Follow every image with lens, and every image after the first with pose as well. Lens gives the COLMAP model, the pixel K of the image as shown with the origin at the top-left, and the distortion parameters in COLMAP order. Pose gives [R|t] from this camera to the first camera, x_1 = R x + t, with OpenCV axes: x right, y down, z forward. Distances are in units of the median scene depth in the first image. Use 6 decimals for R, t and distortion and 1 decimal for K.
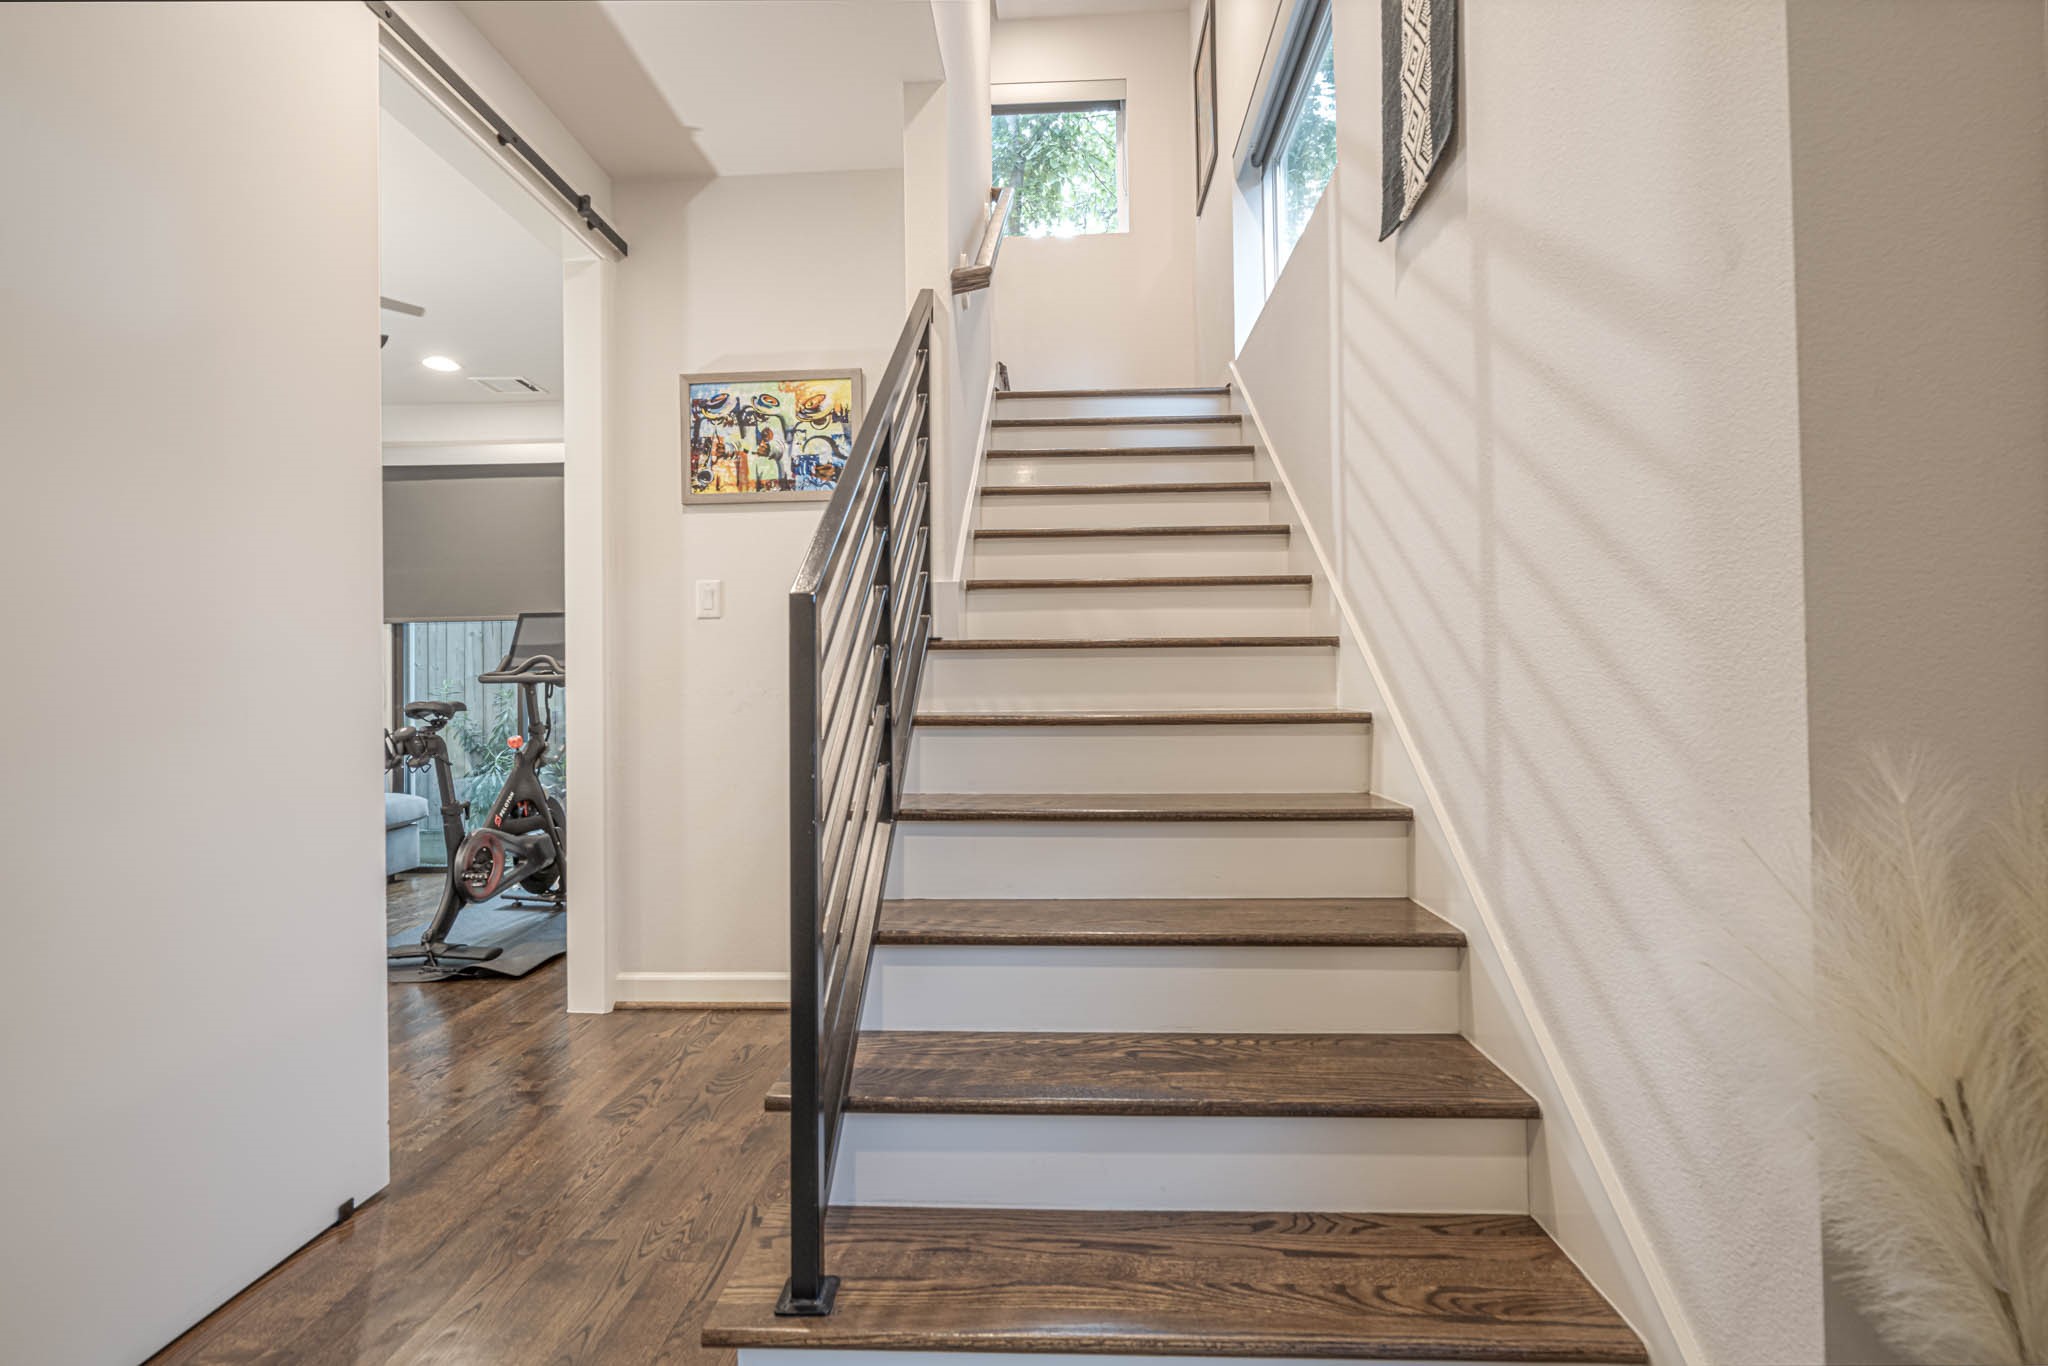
lens RADIAL K [[931.4, 0, 1030.5], [0, 931.4, 677.4], [0, 0, 1]] dist [-0.008894, 0.001808]
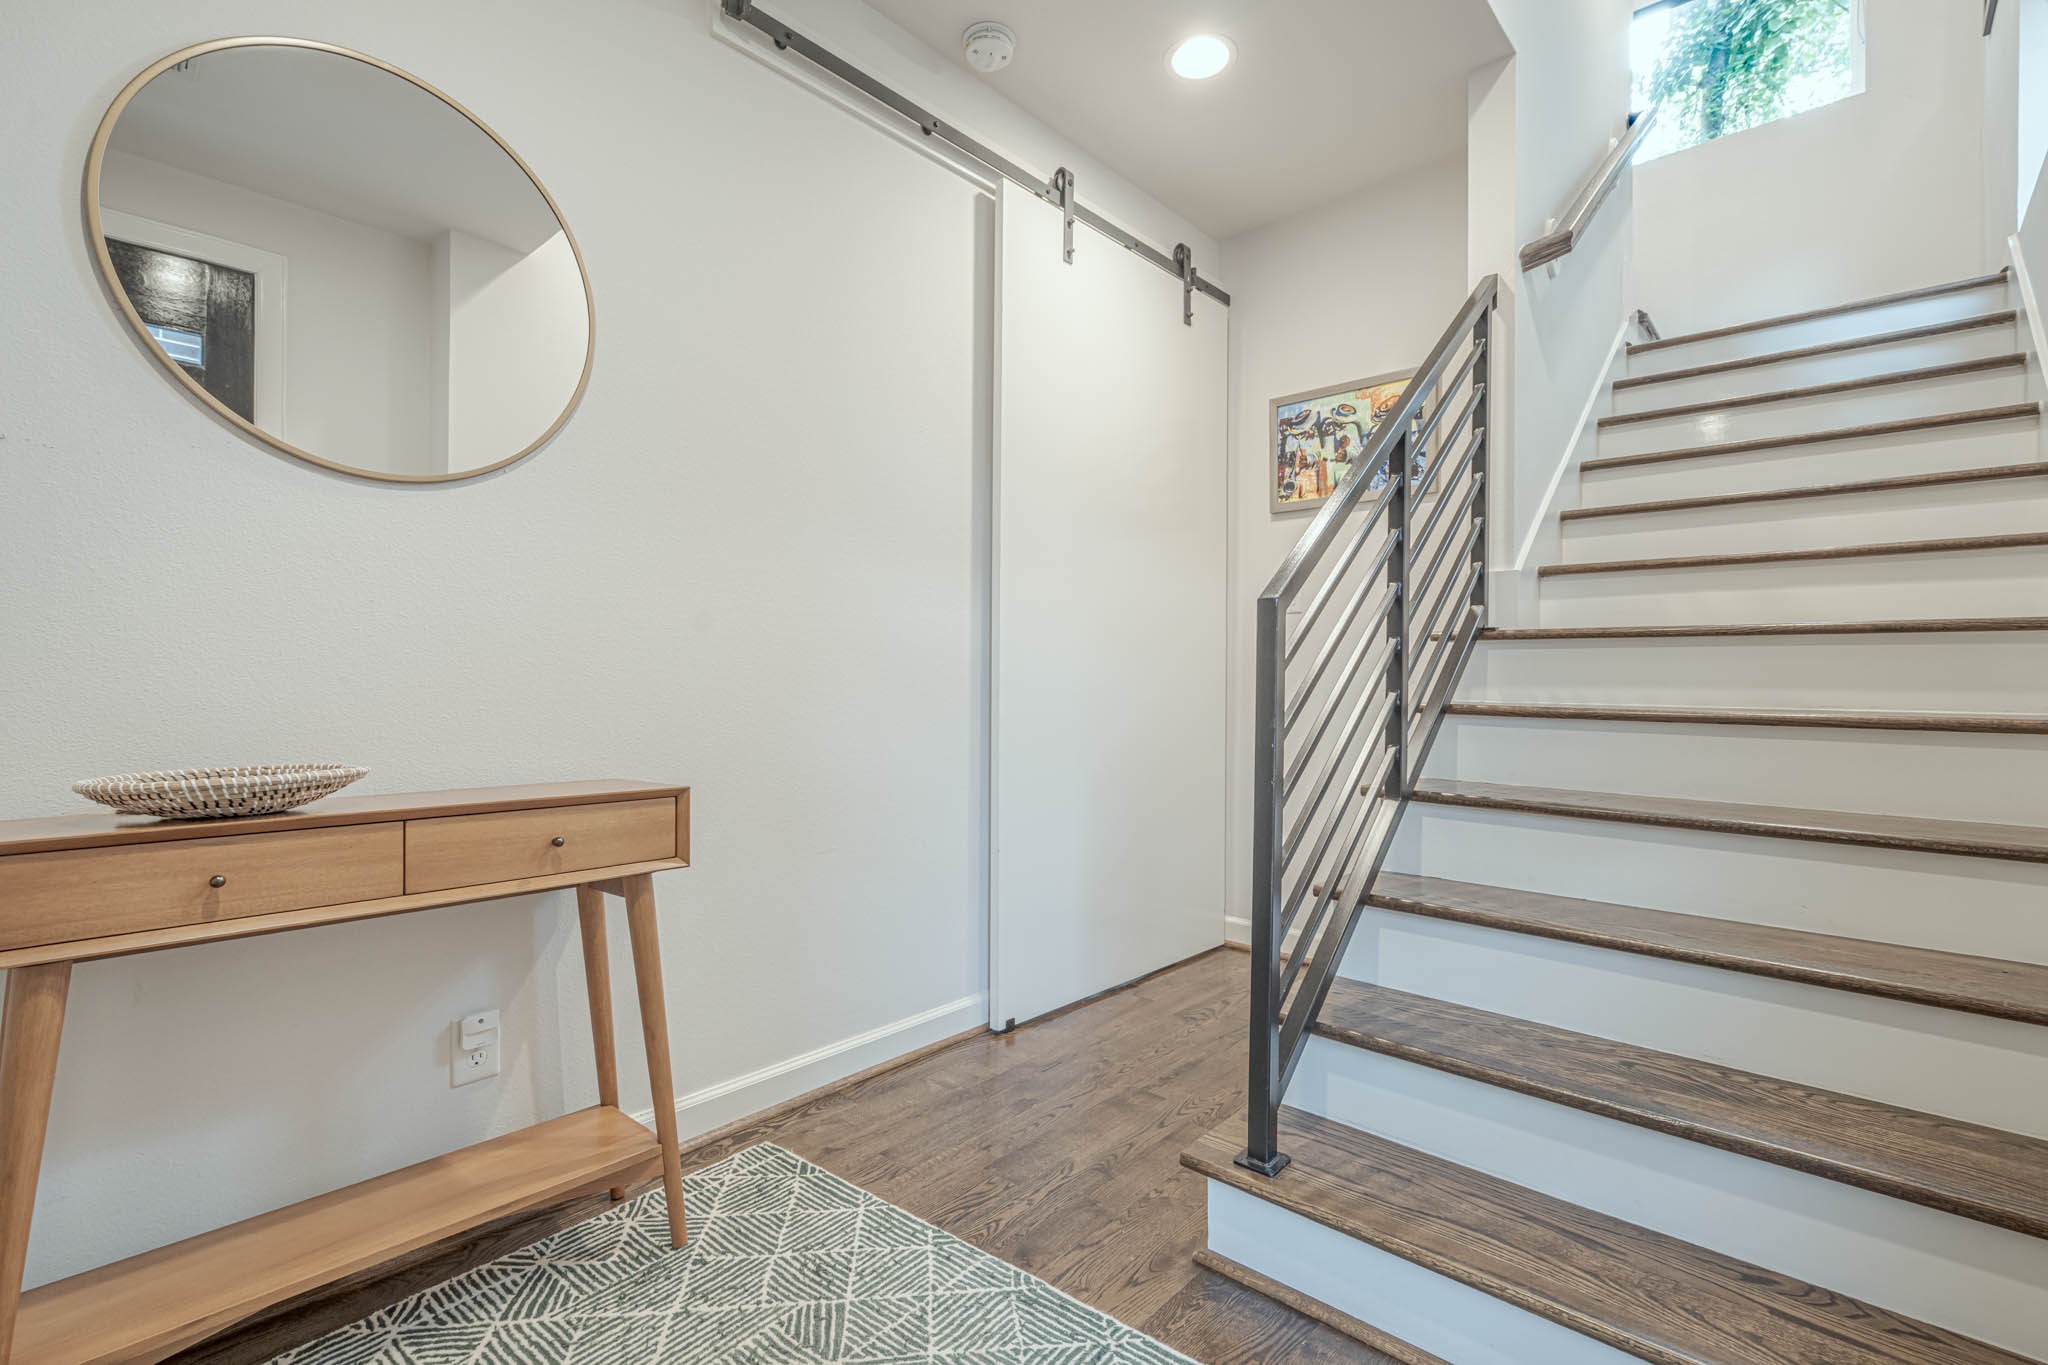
lens RADIAL K [[931.4, 0, 1016.0], [0, 931.4, 678.8], [0, 0, 1]] dist [-0.008894, 0.001808]
pose [[0.759441, 0.017212, -0.650348, 0.236354], [-0.008505, 0.999827, 0.016529, -0.000231], [0.650521, -0.007022, 0.759456, -0.123070]]
